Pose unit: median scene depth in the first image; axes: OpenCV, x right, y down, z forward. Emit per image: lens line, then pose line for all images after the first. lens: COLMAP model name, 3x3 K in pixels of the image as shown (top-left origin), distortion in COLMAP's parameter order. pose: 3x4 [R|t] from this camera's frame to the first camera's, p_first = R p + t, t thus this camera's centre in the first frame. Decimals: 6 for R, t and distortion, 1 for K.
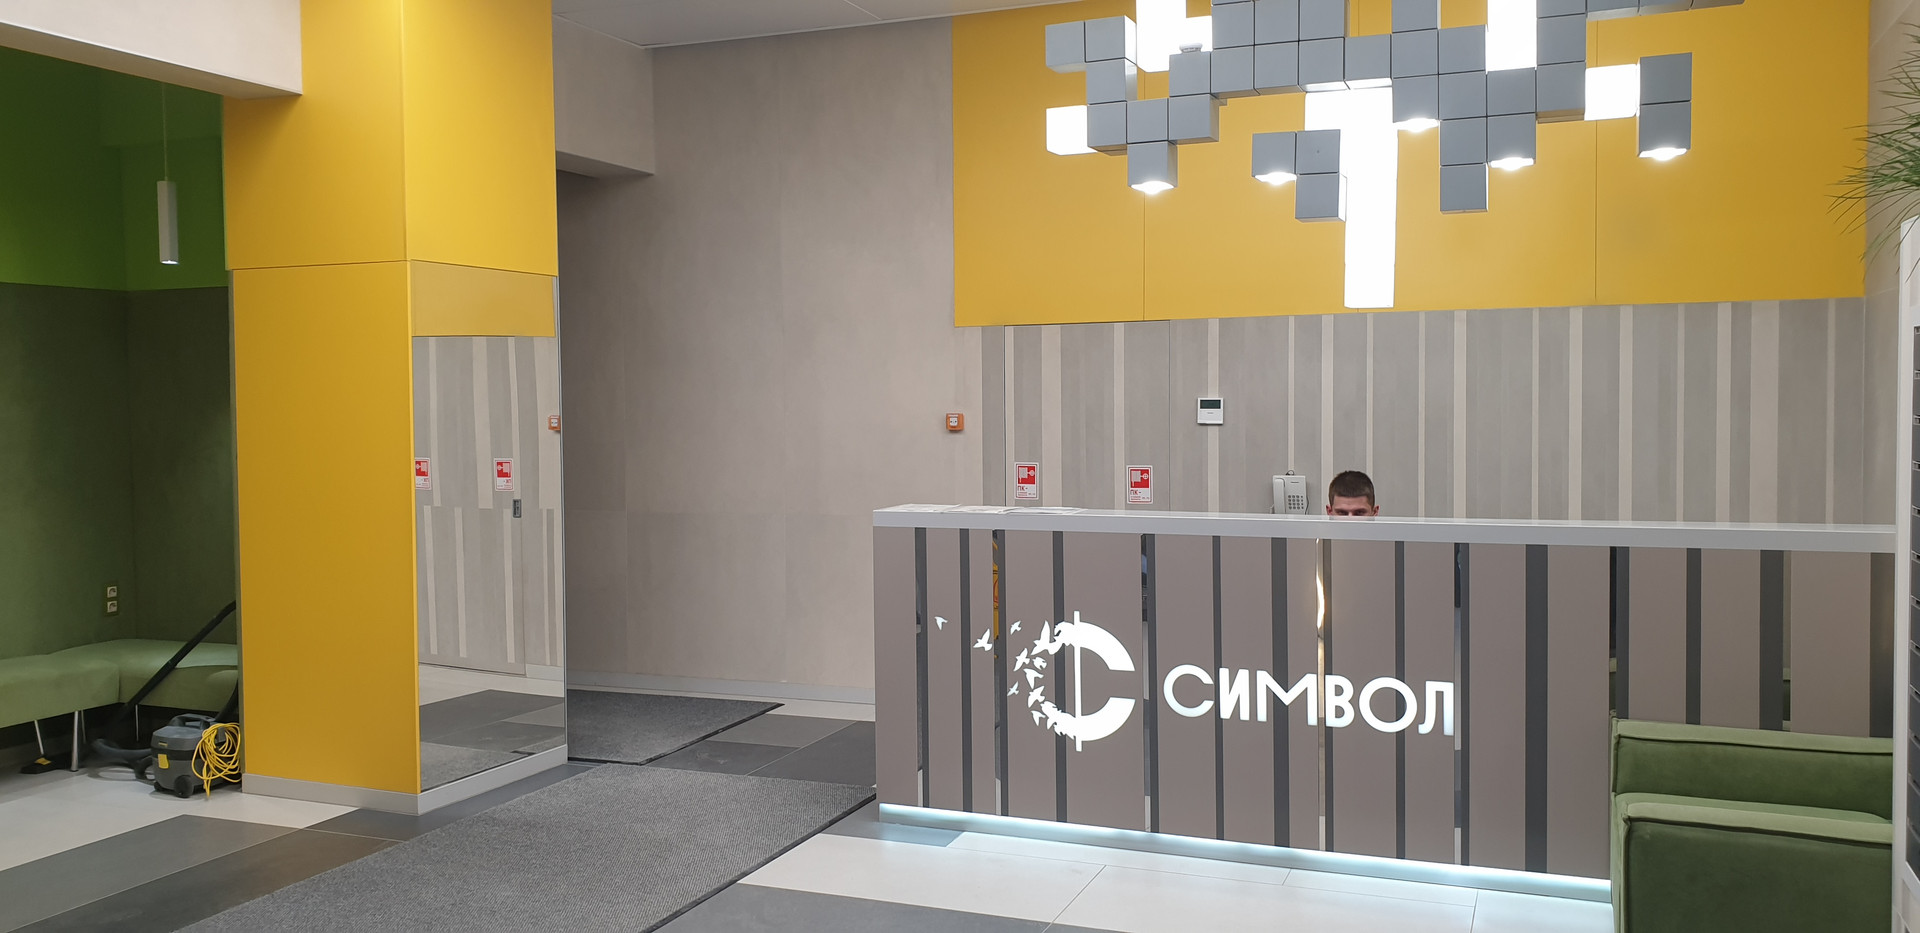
lens RADIAL K [[1461.4, 0, 940.6], [0, 1461.4, 478.5], [0, 0, 1]] dist [0.183634, -0.446490]
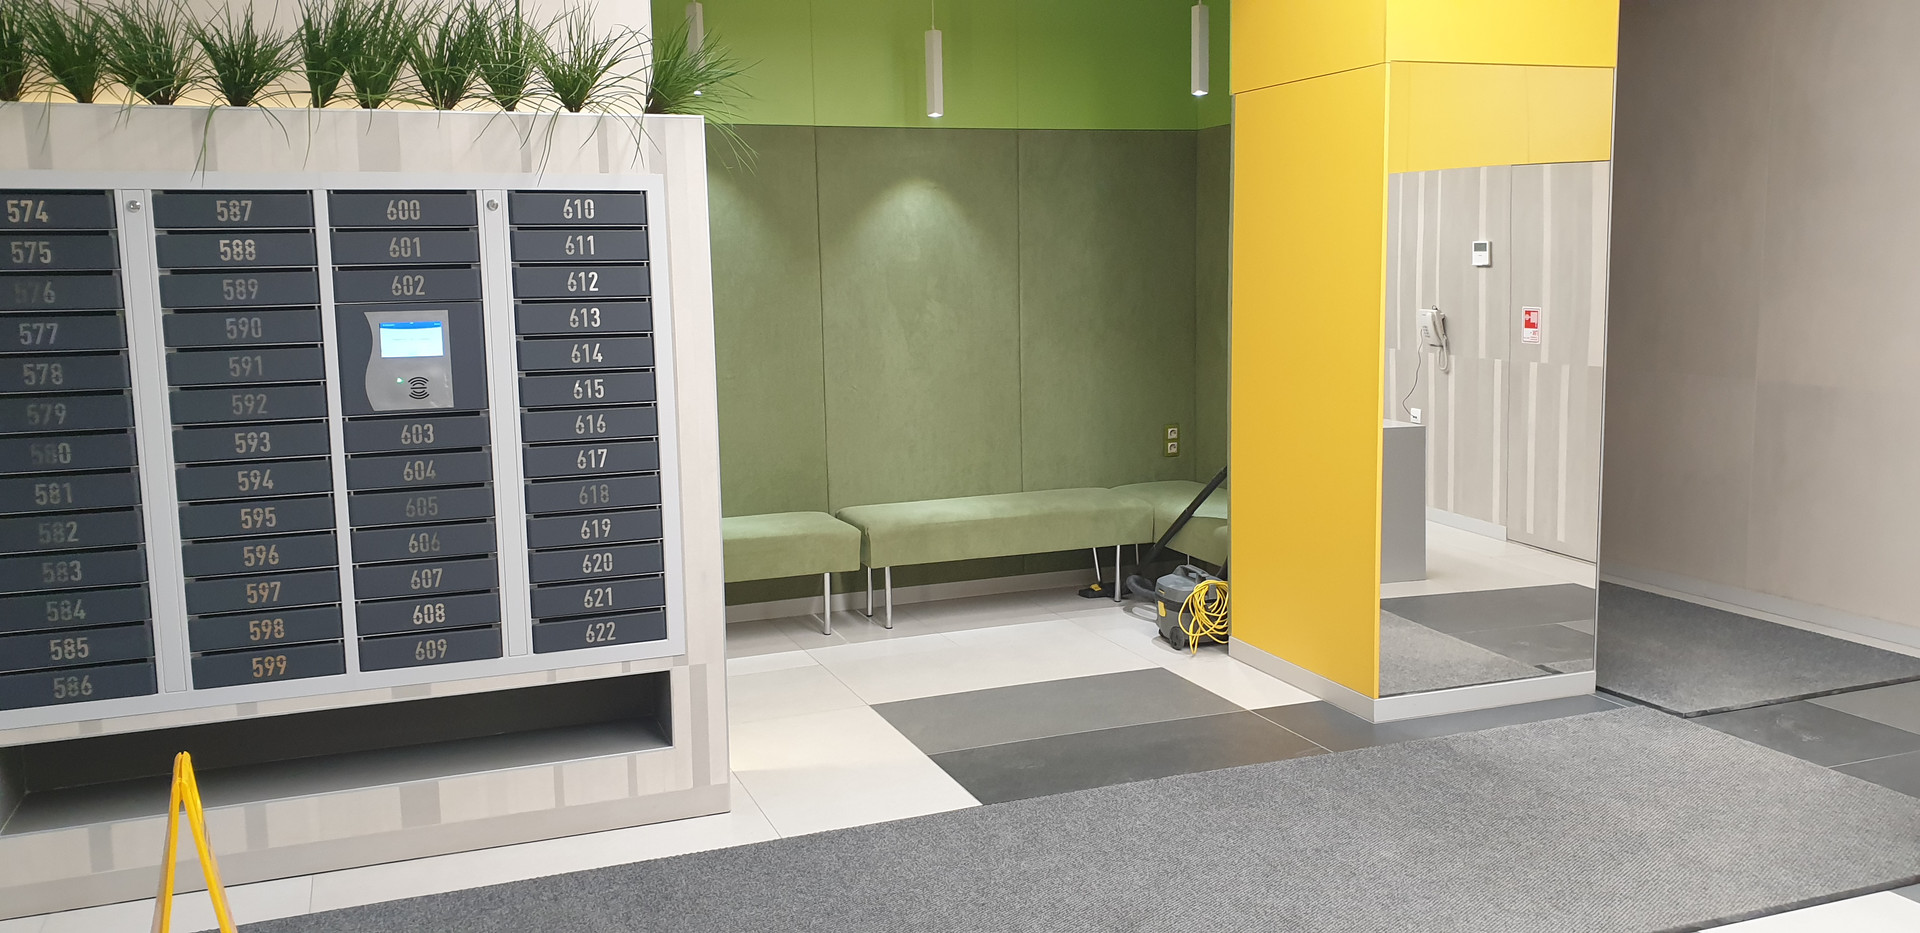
lens RADIAL K [[1482.9, 0, 957.4], [0, 1482.9, 434.2], [0, 0, 1]] dist [0.051754, -0.113278]
pose [[0.693295, 0.079350, -0.716272, 0.073326], [-0.030269, 0.996249, 0.081069, -0.000503], [0.720018, -0.034524, 0.693096, 0.213120]]
